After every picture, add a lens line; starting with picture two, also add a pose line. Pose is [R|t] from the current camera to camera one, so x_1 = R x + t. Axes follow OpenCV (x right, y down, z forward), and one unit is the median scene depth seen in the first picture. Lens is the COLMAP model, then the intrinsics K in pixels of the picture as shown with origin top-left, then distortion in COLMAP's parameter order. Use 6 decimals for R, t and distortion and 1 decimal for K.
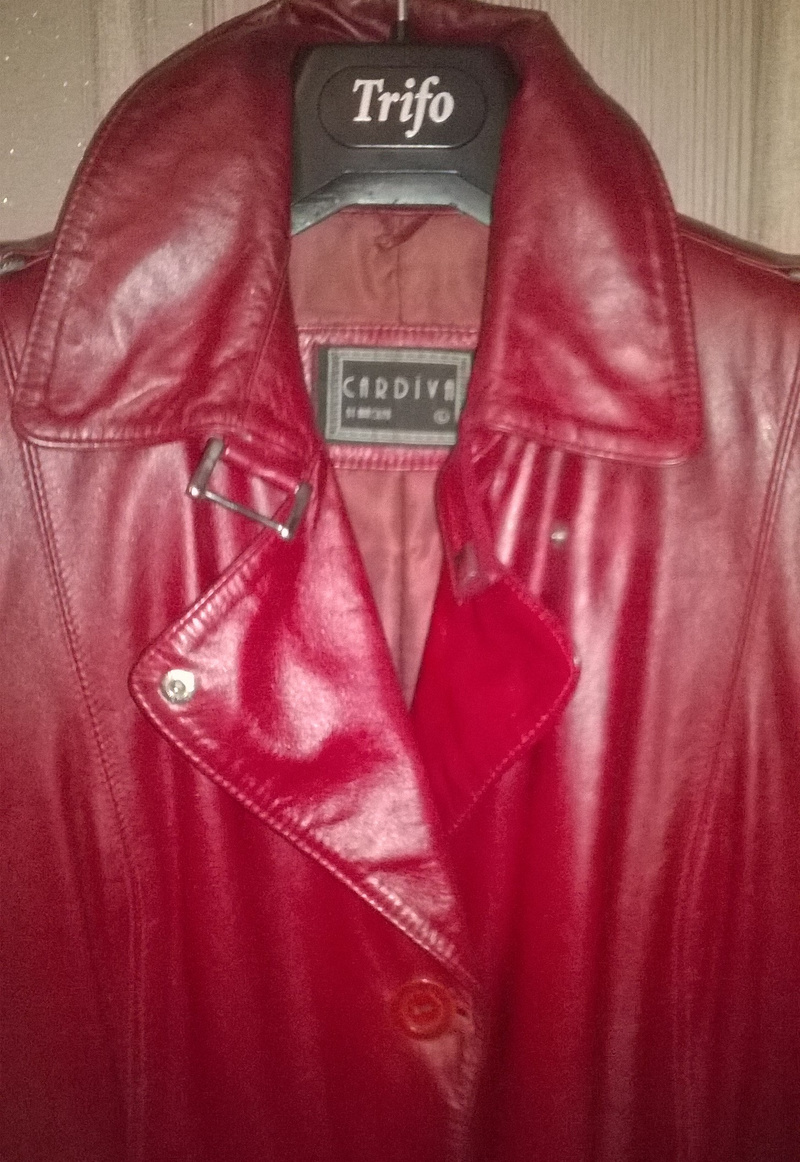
lens RADIAL K [[466.9, 0, 398.8], [0, 466.9, 582.1], [0, 0, 1]] dist [0.004523, -0.001464]
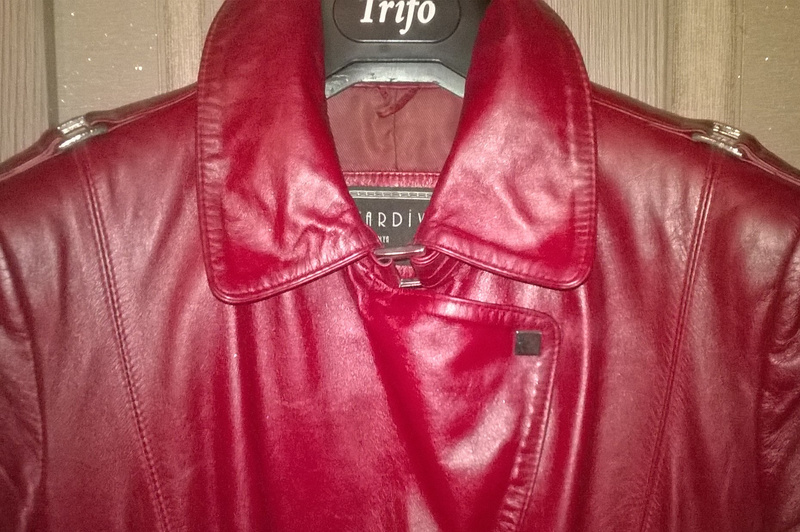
lens RADIAL K [[387.6, 0, 398.9], [0, 387.6, 265.6], [0, 0, 1]] dist [0.013332, -0.000672]
pose [[0.999953, -0.005620, 0.007858, 0.000898], [0.005769, 0.999801, -0.019087, -0.272909], [-0.007749, 0.019132, 0.999787, -0.075230]]
